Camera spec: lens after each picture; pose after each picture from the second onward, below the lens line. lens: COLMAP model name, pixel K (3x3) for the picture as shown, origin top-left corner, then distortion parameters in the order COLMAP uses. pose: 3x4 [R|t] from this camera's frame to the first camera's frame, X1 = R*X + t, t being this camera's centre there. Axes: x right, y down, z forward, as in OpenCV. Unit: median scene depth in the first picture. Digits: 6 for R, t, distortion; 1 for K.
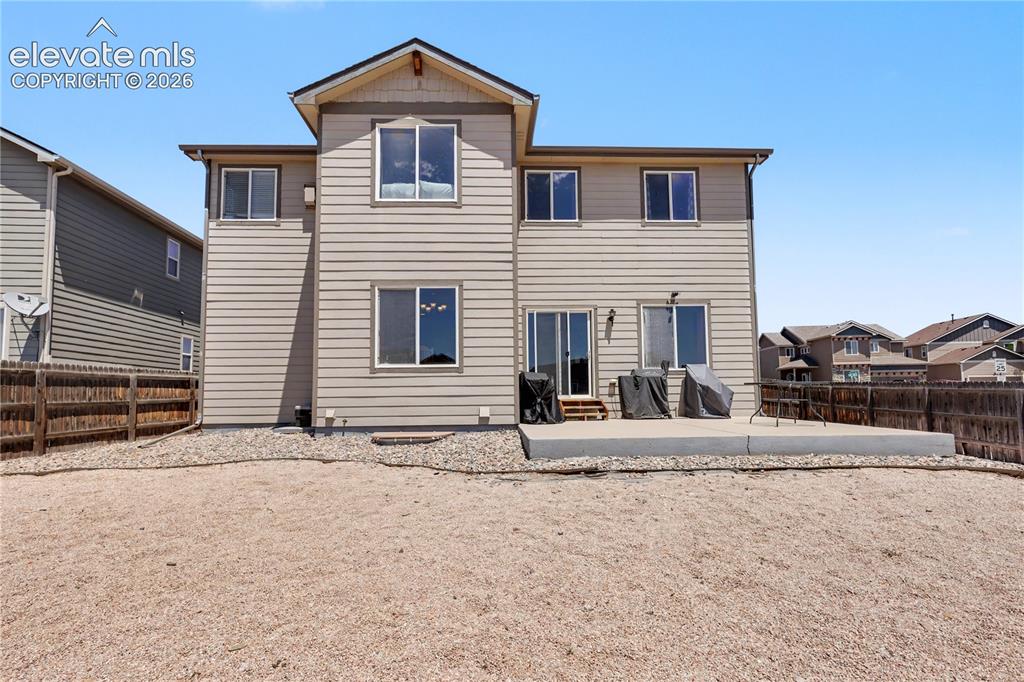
lens RADIAL K [[477.0, 0, 484.8], [0, 477.0, 396.7], [0, 0, 1]] dist [-0.001422, 0.000413]
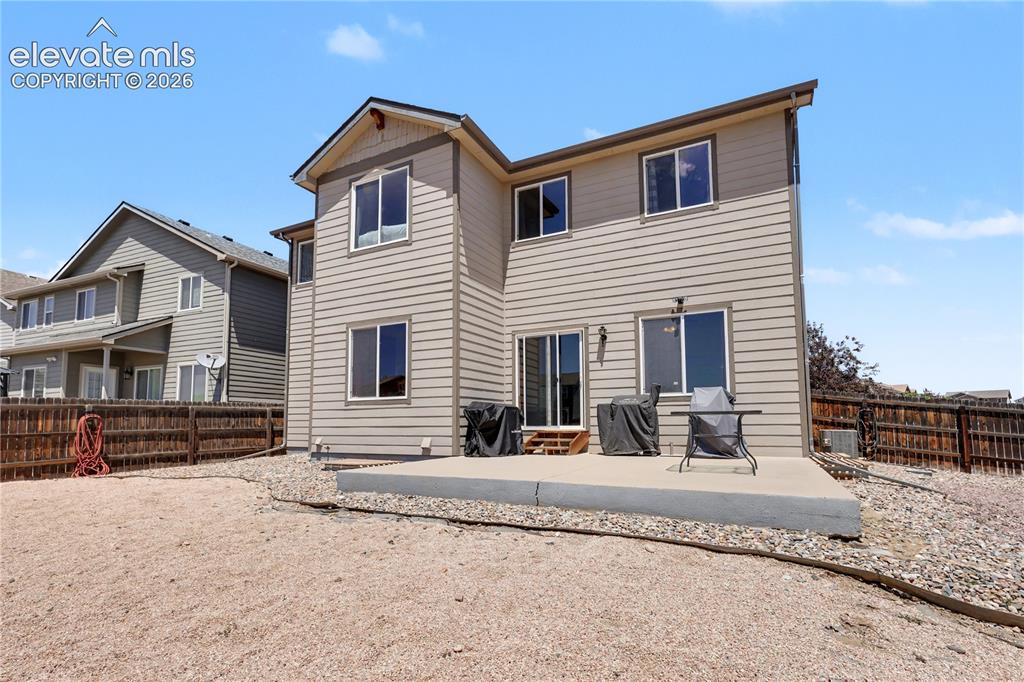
lens RADIAL K [[477.0, 0, 503.2], [0, 477.0, 419.8], [0, 0, 1]] dist [-0.001422, 0.000413]
pose [[0.879106, 0.000278, -0.476626, 0.534820], [-0.004091, 0.999967, -0.006964, -0.008768], [0.476608, 0.008072, 0.879079, 0.163367]]
